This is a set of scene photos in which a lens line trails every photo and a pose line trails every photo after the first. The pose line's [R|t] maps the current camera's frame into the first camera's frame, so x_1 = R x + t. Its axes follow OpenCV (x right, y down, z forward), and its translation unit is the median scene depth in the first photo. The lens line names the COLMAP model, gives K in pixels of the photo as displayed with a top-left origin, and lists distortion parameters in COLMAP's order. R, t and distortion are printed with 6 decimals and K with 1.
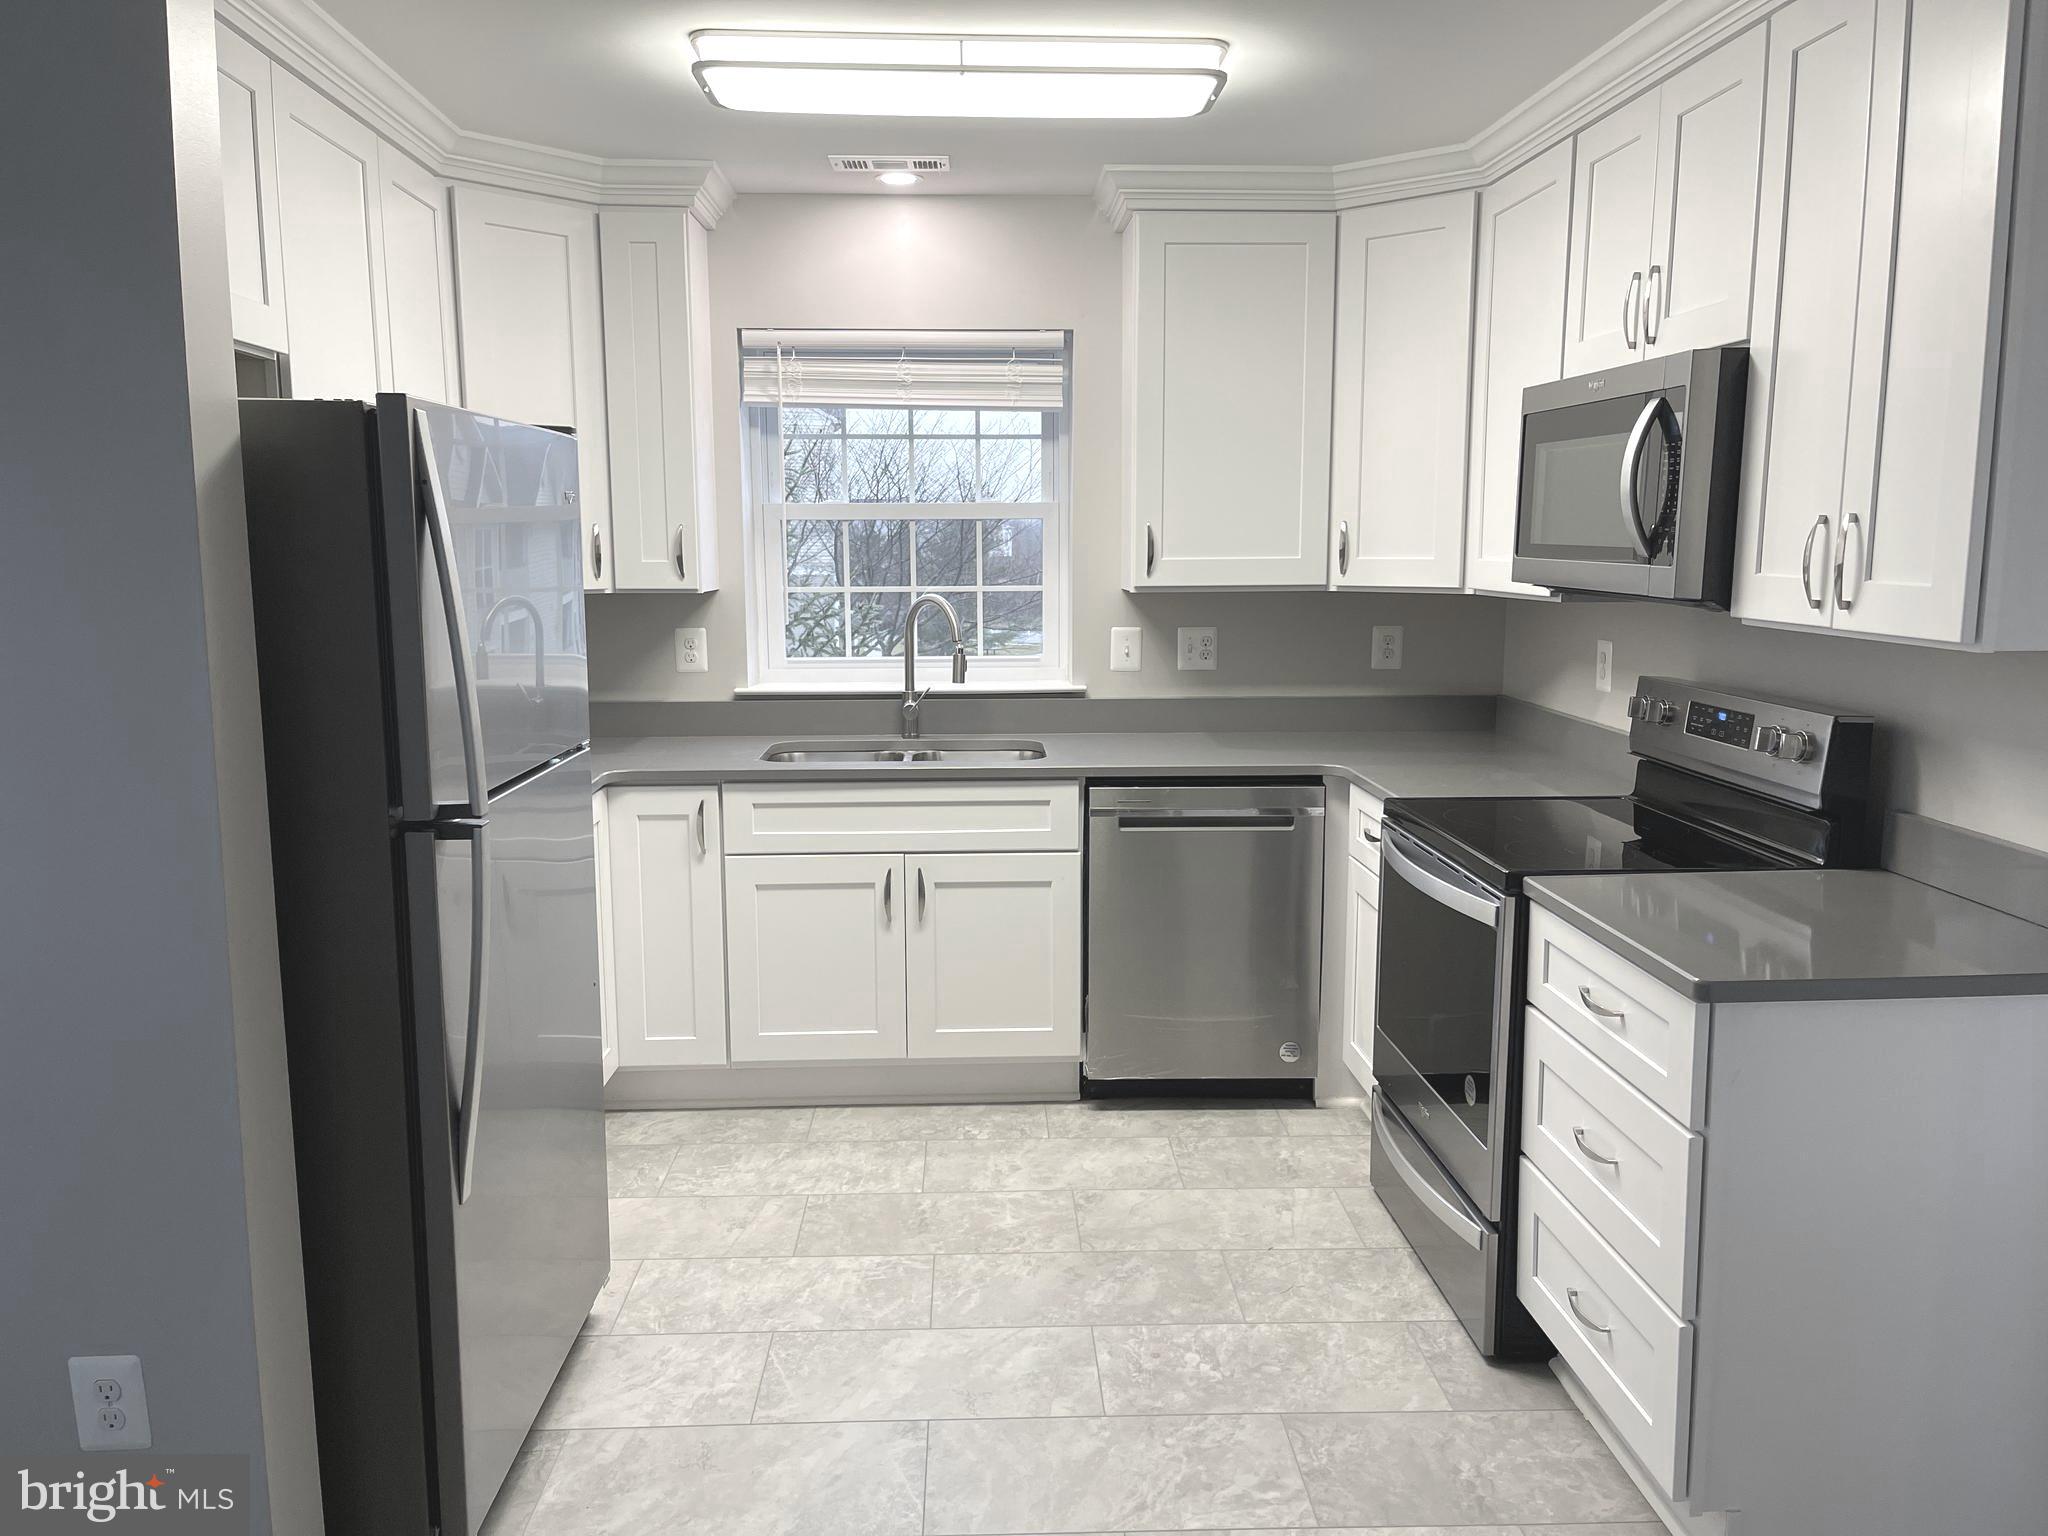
lens RADIAL K [[1571.9, 0, 1024.0], [0, 1571.9, 768.0], [0, 0, 1]] dist [0.046987, -0.003625]
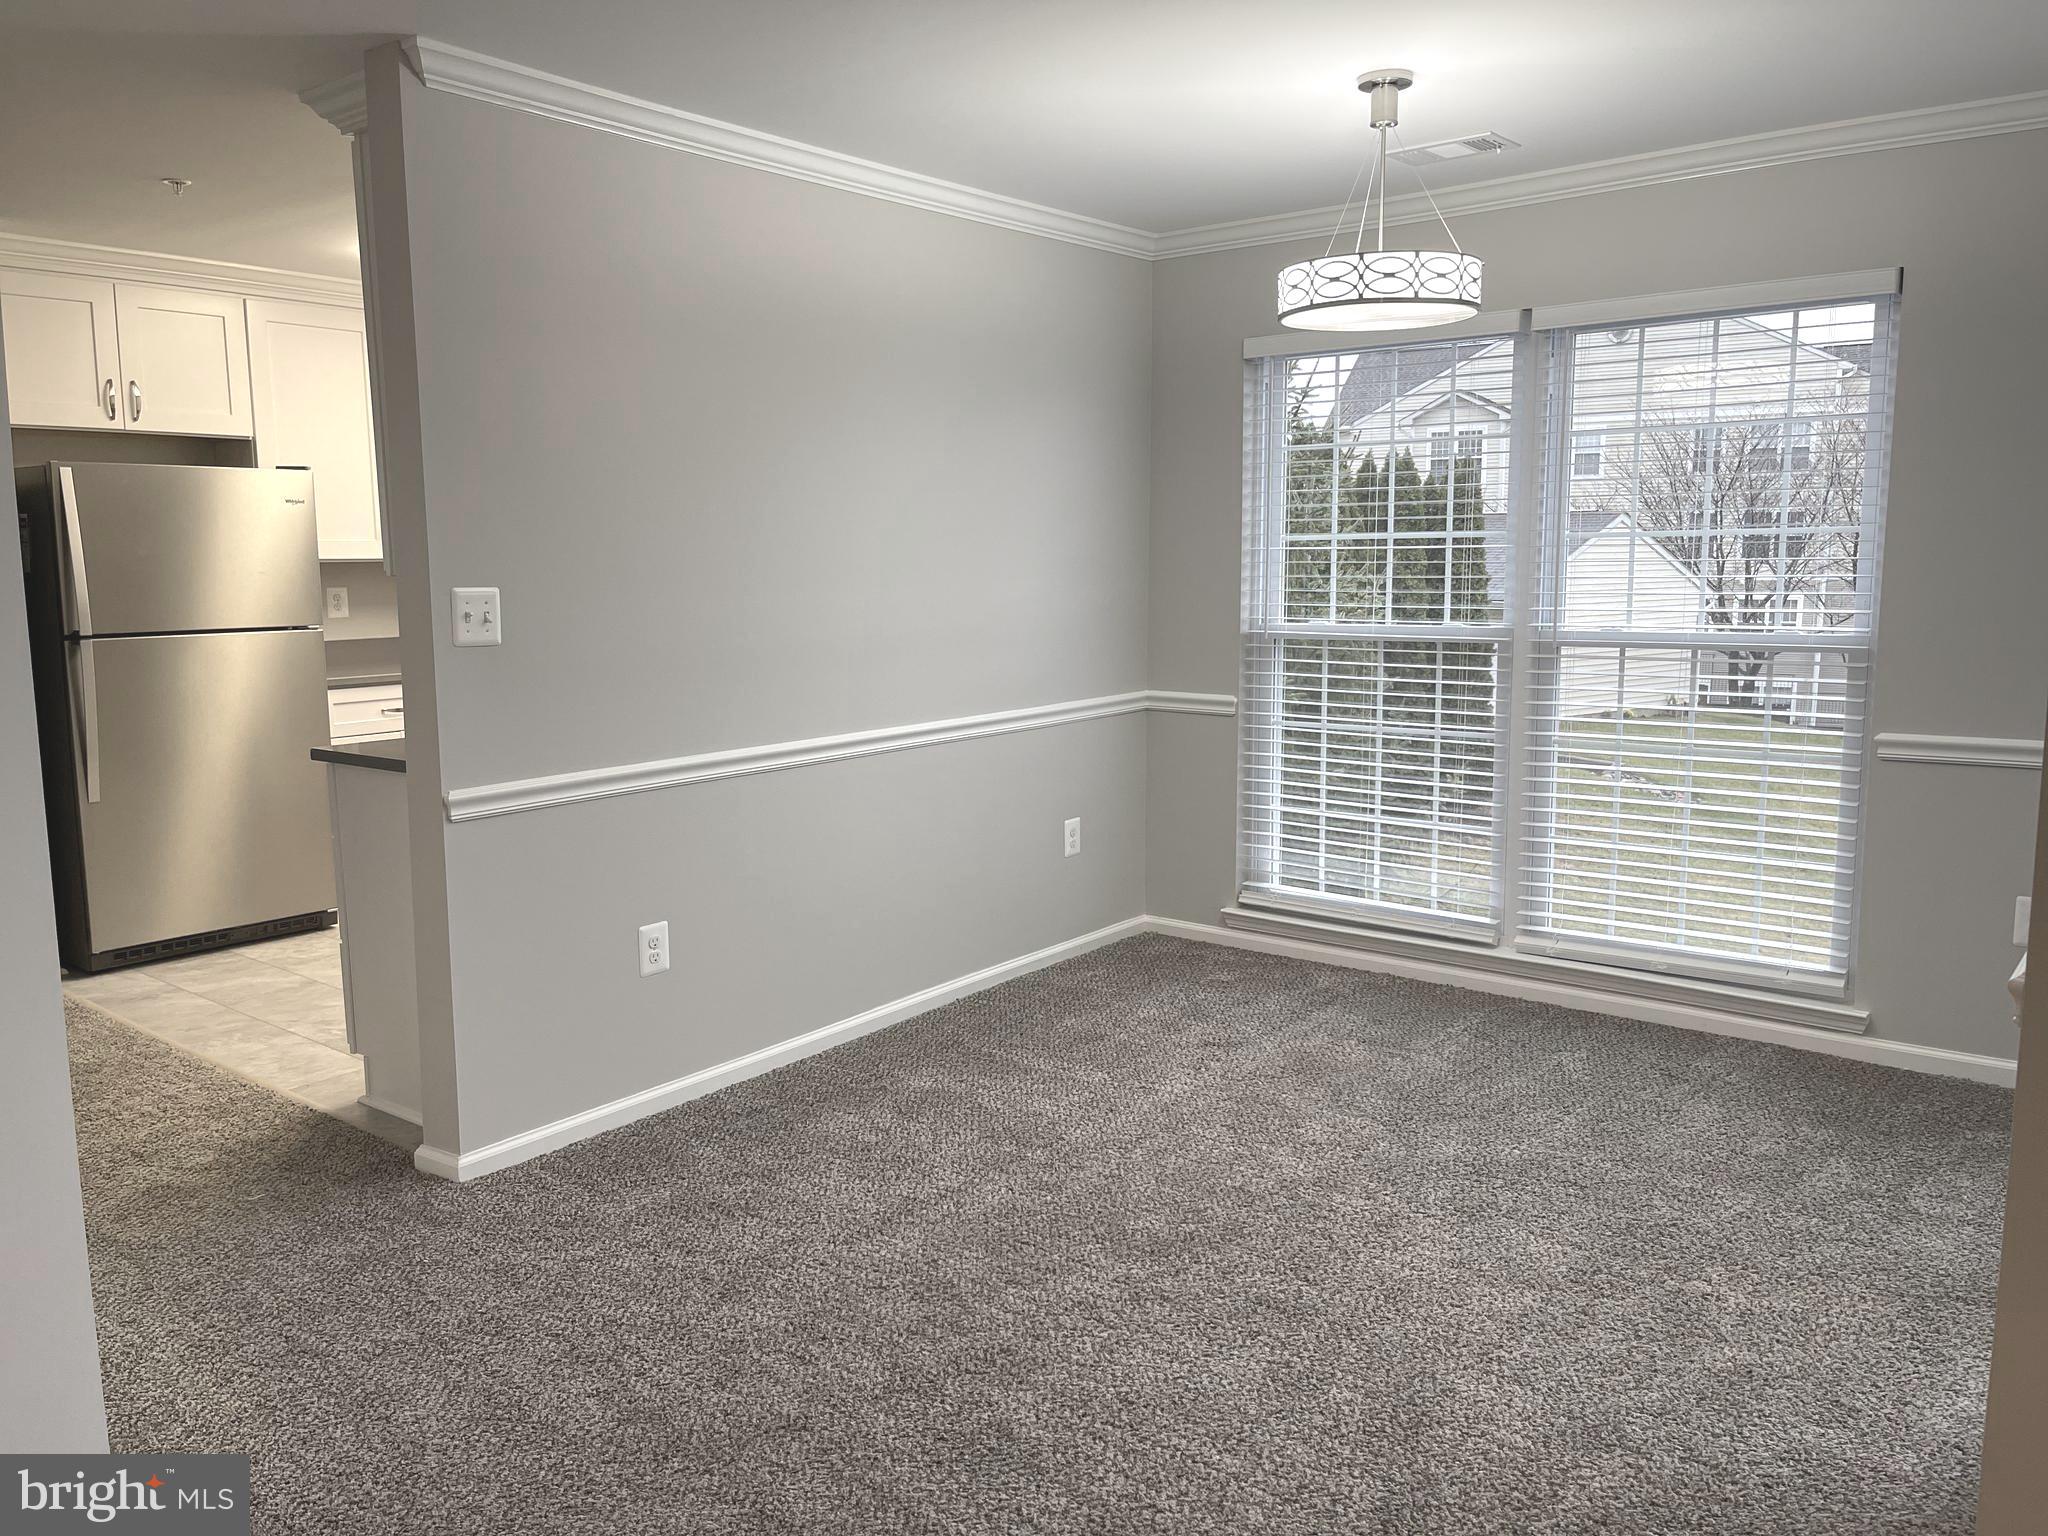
lens RADIAL K [[1553.4, 0, 1016.5], [0, 1553.4, 777.0], [0, 0, 1]] dist [0.069468, -0.081507]
pose [[0.747393, 0.100076, -0.656802, 1.347296], [-0.098692, 0.994345, 0.039203, 0.005264], [0.657011, 0.035521, 0.753043, 0.086157]]
